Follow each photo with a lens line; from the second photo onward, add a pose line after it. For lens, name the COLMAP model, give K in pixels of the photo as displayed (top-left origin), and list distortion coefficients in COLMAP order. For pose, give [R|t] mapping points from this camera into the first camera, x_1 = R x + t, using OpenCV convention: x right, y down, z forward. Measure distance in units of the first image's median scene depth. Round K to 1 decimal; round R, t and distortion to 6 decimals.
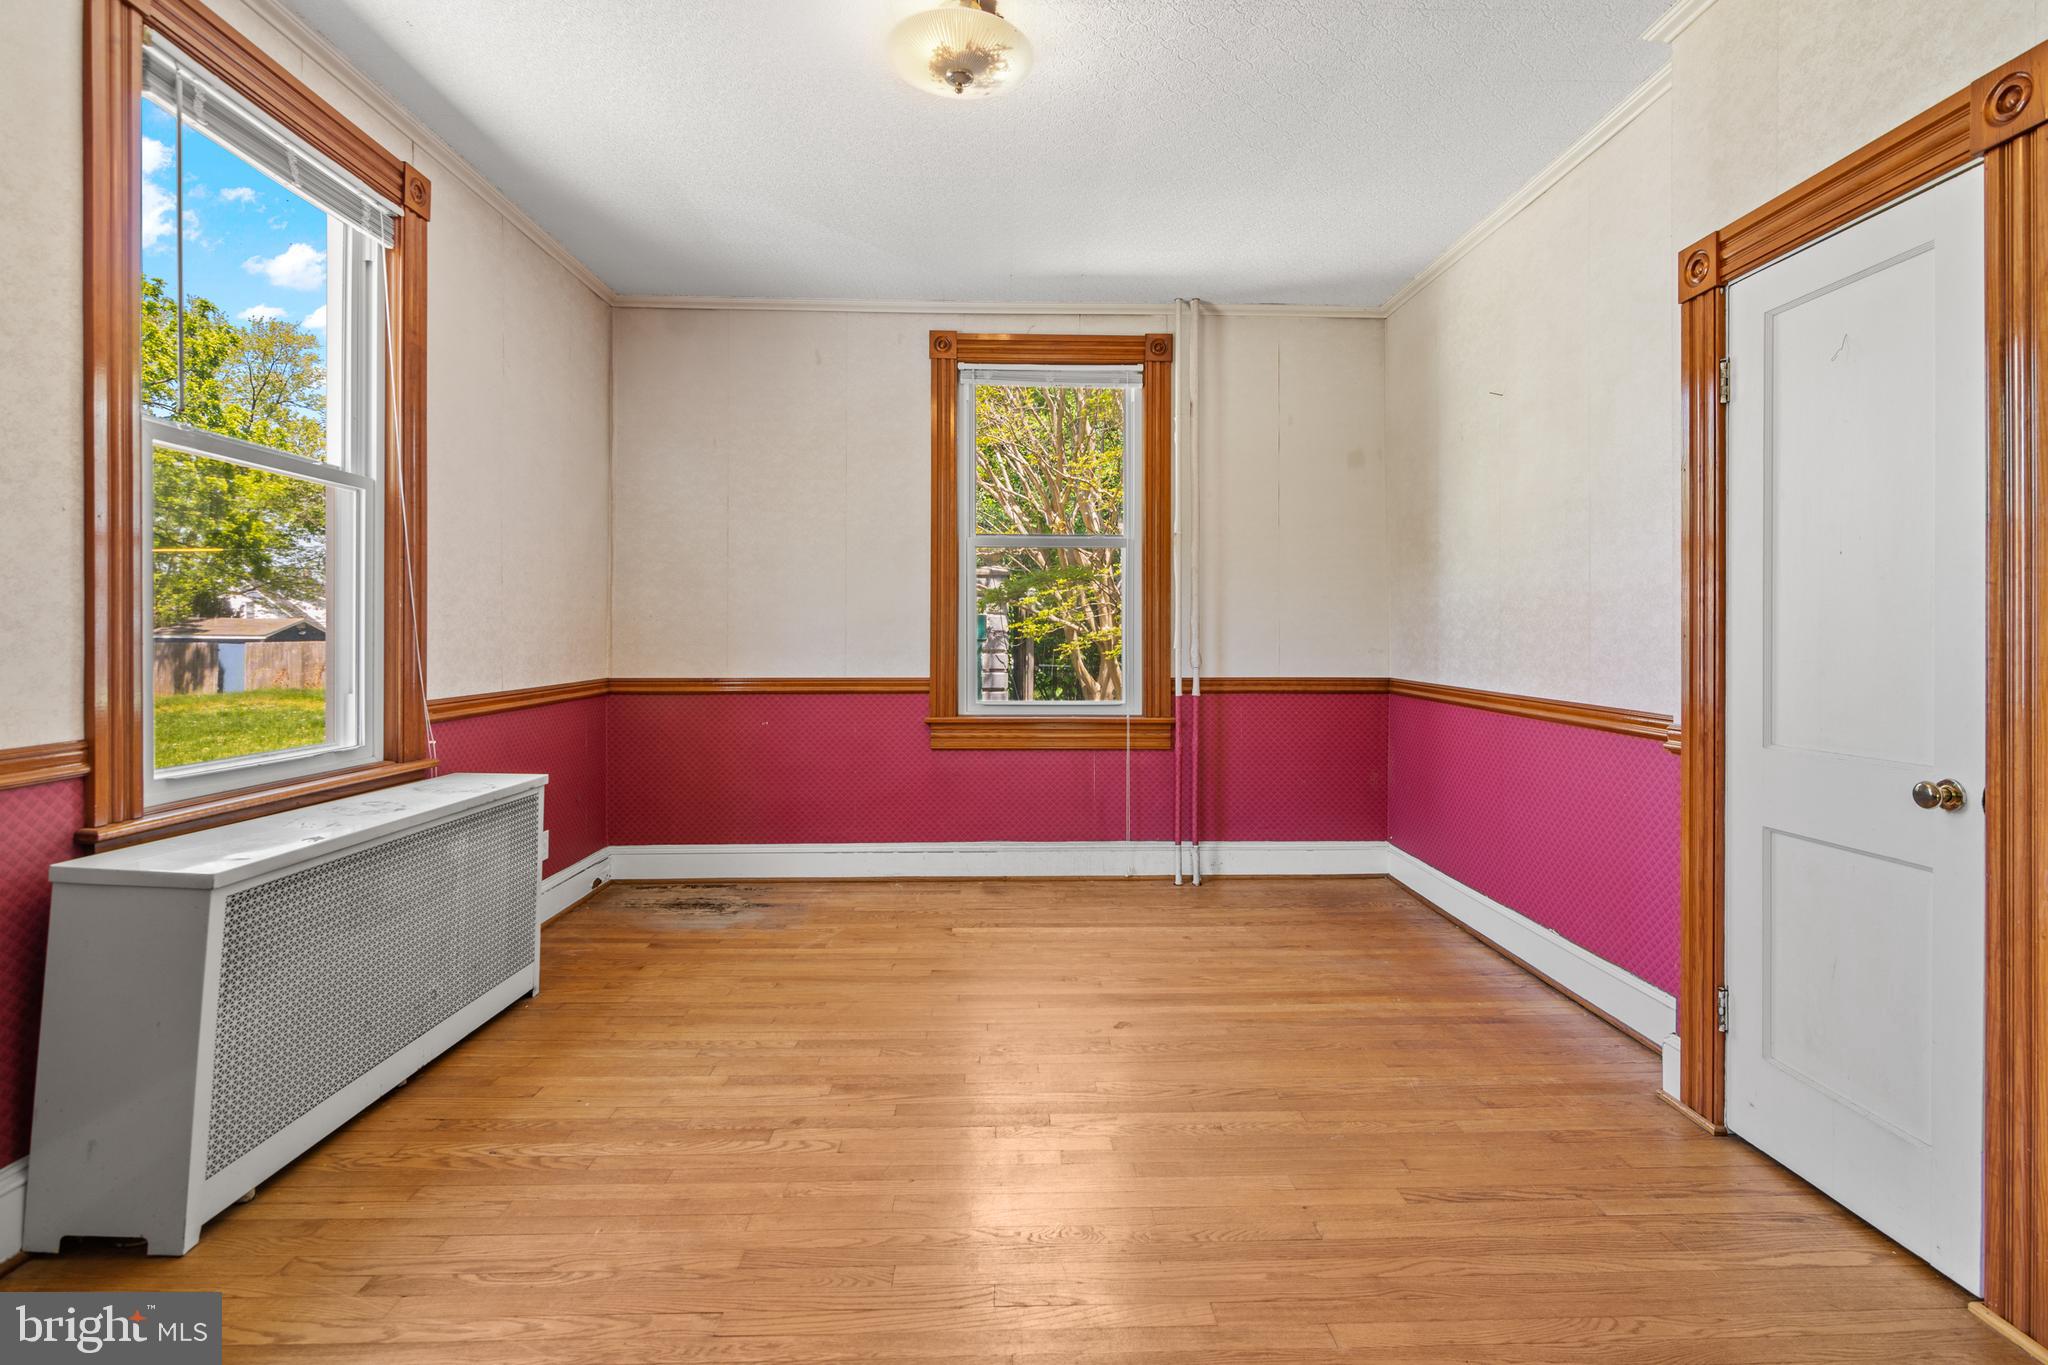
lens RADIAL K [[997.7, 0, 1073.2], [0, 997.7, 621.4], [0, 0, 1]] dist [0.008679, -0.005717]
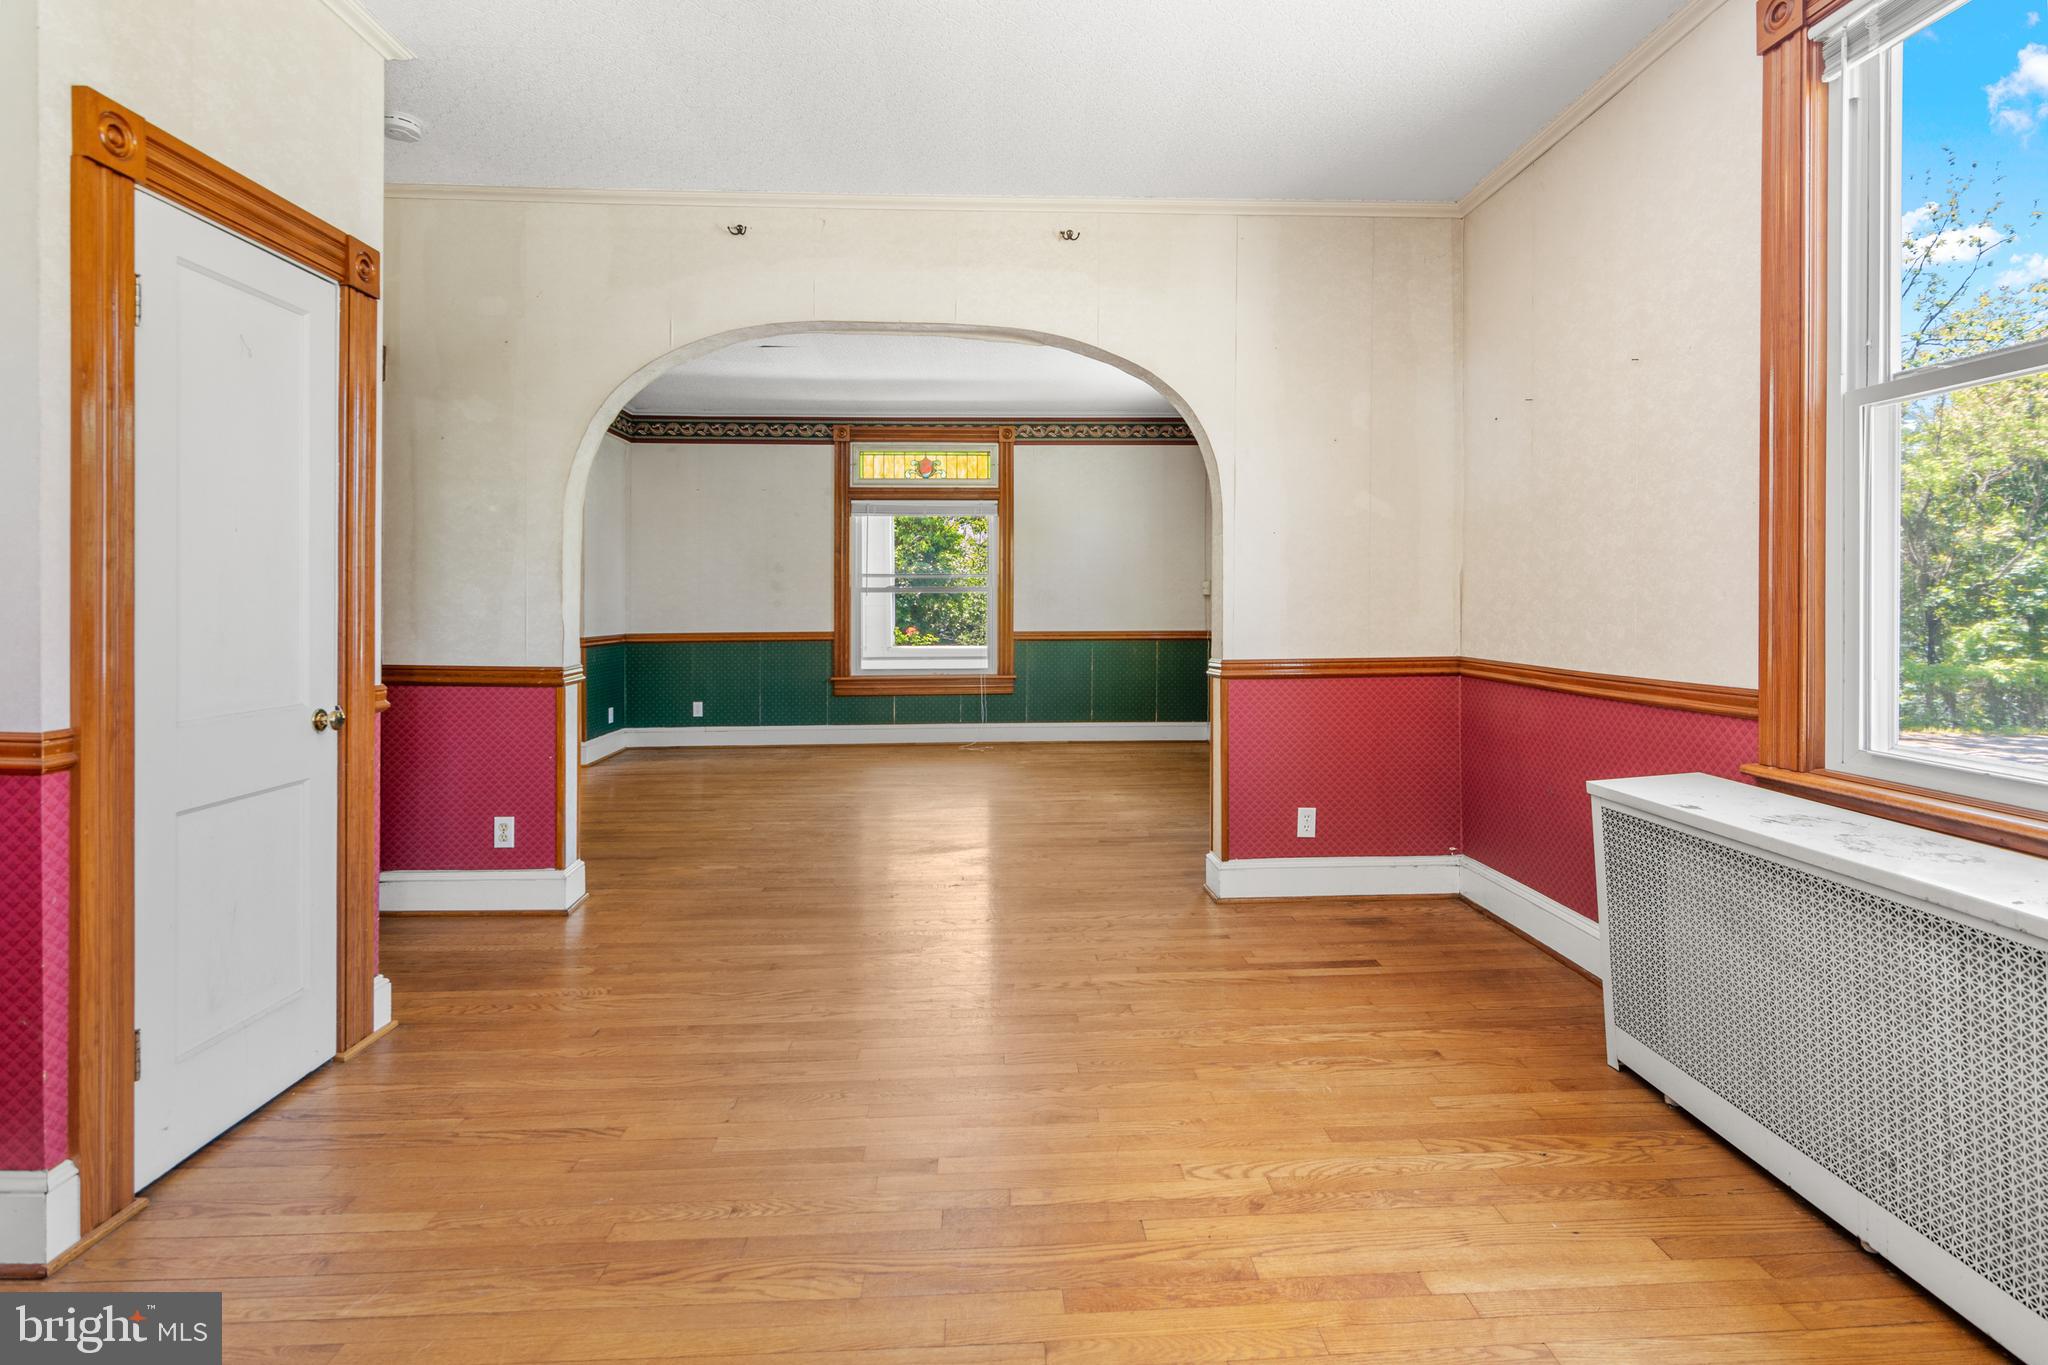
lens RADIAL K [[997.7, 0, 1048.6], [0, 997.7, 583.7], [0, 0, 1]] dist [0.008679, -0.005717]
pose [[-0.999926, 0.002137, 0.012004, -0.124772], [0.001693, 0.999319, -0.036865, 0.029875], [-0.012074, -0.036842, -0.999248, 1.911007]]
